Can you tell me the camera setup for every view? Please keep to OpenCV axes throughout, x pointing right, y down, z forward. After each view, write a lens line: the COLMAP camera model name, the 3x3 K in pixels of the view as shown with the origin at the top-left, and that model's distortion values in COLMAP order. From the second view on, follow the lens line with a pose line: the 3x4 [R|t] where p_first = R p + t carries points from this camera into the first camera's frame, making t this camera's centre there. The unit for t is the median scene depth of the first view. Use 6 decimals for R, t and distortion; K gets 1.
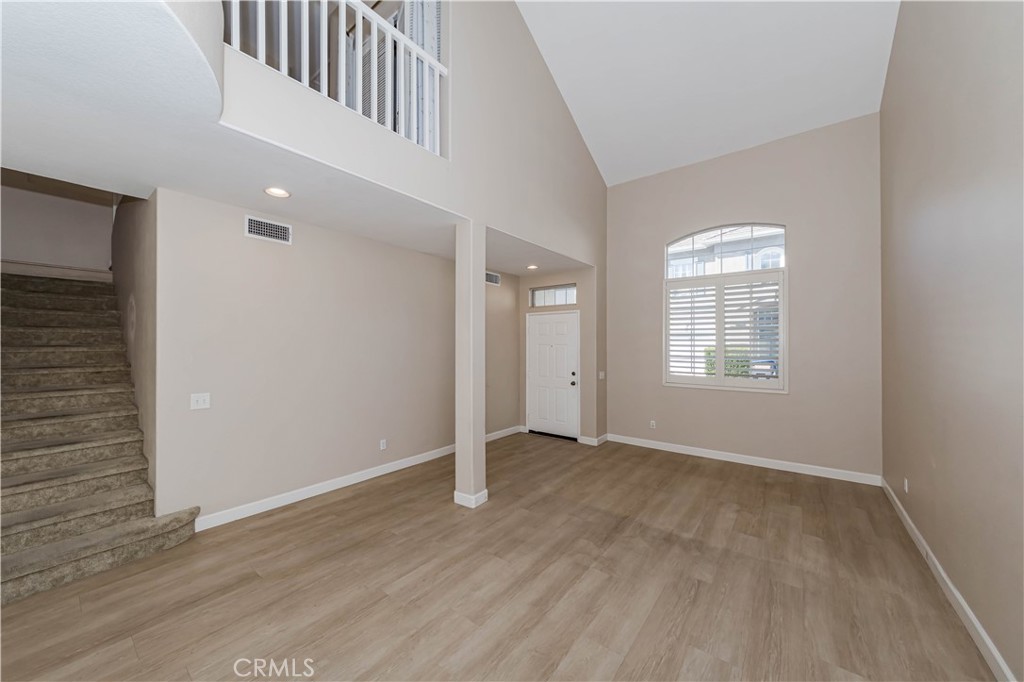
lens RADIAL K [[381.9, 0, 512.2], [0, 381.9, 342.9], [0, 0, 1]] dist [-0.000006, -0.000086]
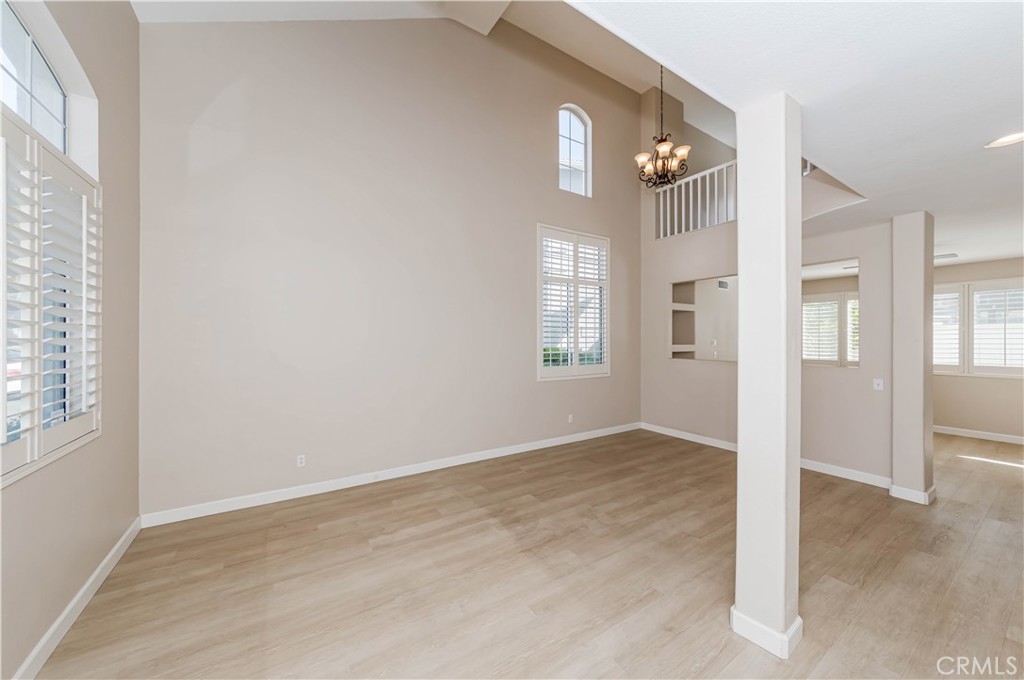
lens RADIAL K [[364.5, 0, 508.3], [0, 364.5, 336.2], [0, 0, 1]] dist [0.000605, 0.000024]
pose [[-0.936066, 0.002149, 0.351818, 0.058408], [-0.003925, 0.999855, -0.016550, 0.012701], [-0.351803, -0.016872, -0.935922, 1.765478]]
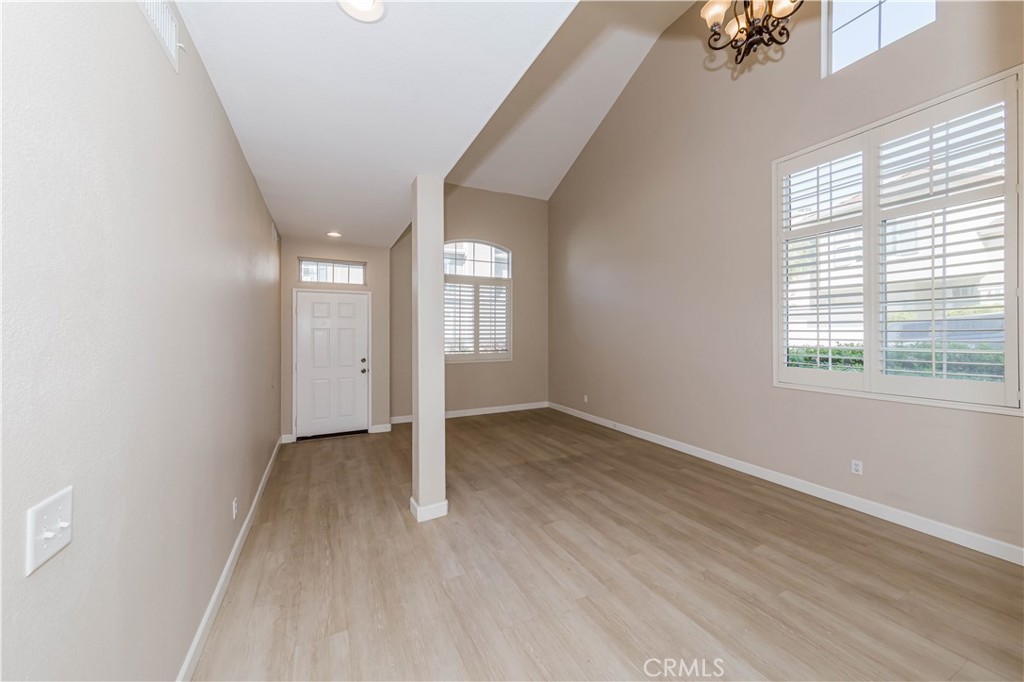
lens RADIAL K [[356.1, 0, 508.2], [0, 356.1, 329.0], [0, 0, 1]] dist [0.015306, -0.000036]
pose [[0.431578, 0.004509, 0.902065, -0.816246], [-0.001633, 0.999990, -0.004217, 0.013540], [-0.902074, 0.000347, 0.431581, 0.544674]]
